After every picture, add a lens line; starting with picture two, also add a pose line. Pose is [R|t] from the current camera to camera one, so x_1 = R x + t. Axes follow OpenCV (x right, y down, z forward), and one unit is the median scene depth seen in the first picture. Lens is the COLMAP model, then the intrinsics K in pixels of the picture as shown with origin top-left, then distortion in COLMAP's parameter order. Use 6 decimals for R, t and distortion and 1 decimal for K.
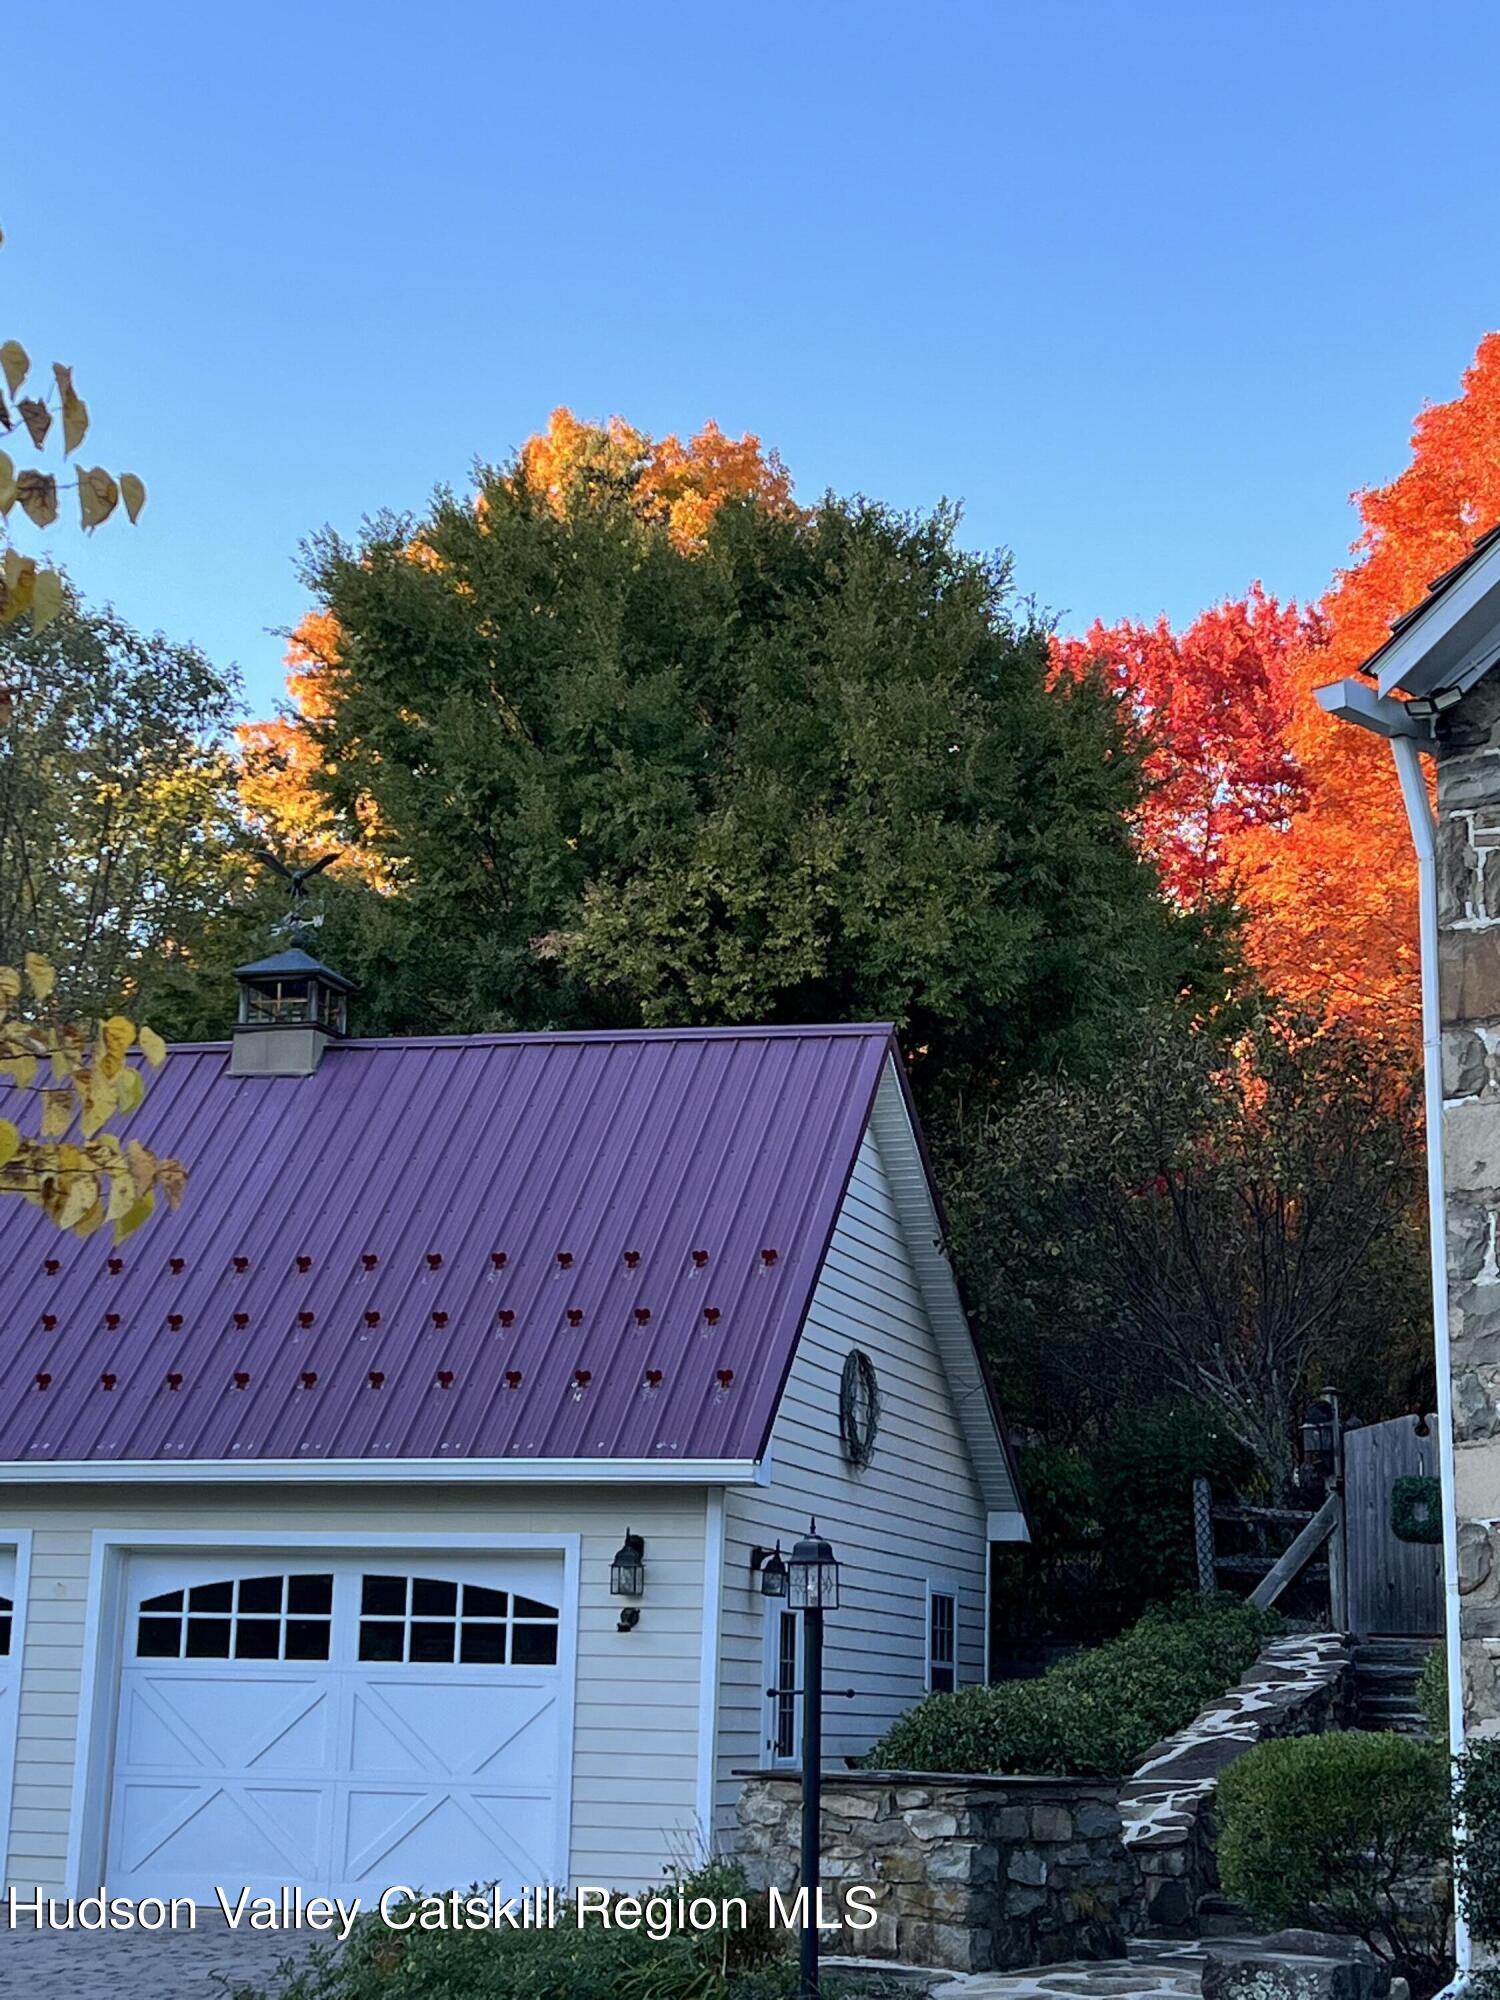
lens RADIAL K [[3404.5, 0, 750.0], [0, 3404.5, 1000.0], [0, 0, 1]] dist [0.112798, 0.004829]
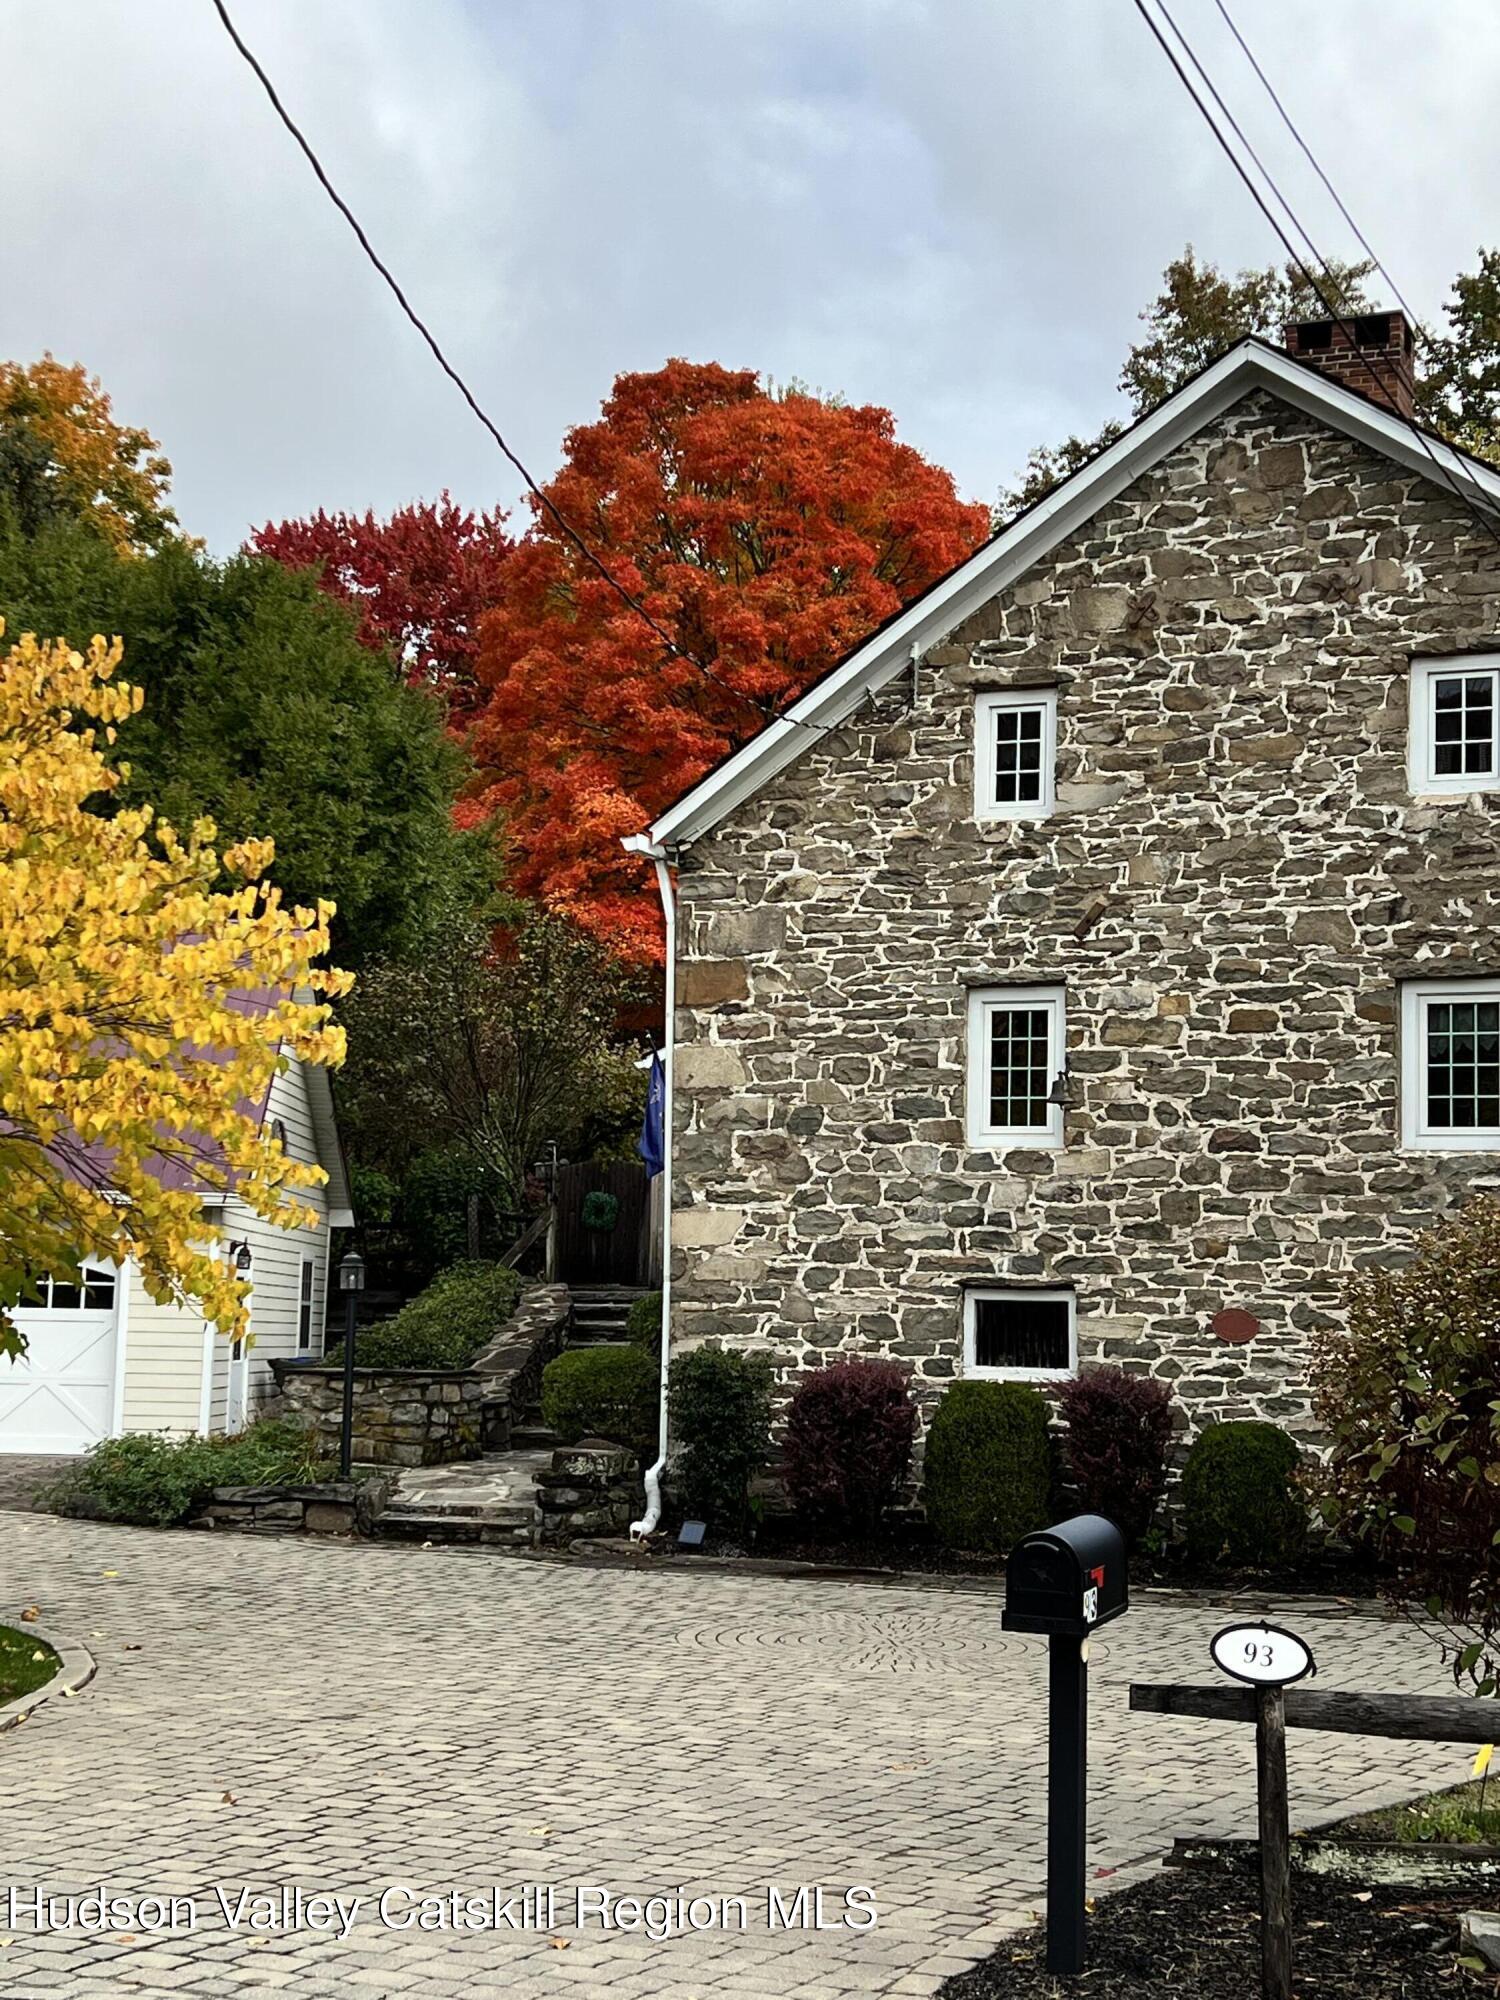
lens RADIAL K [[2927.1, 0, 750.0], [0, 2927.1, 1000.0], [0, 0, 1]] dist [0.020366, 0.030660]
pose [[0.959116, 0.022771, 0.282094, -0.224532], [-0.050847, 0.994403, 0.092611, -0.145728], [-0.278407, -0.103168, 0.954906, -0.616251]]
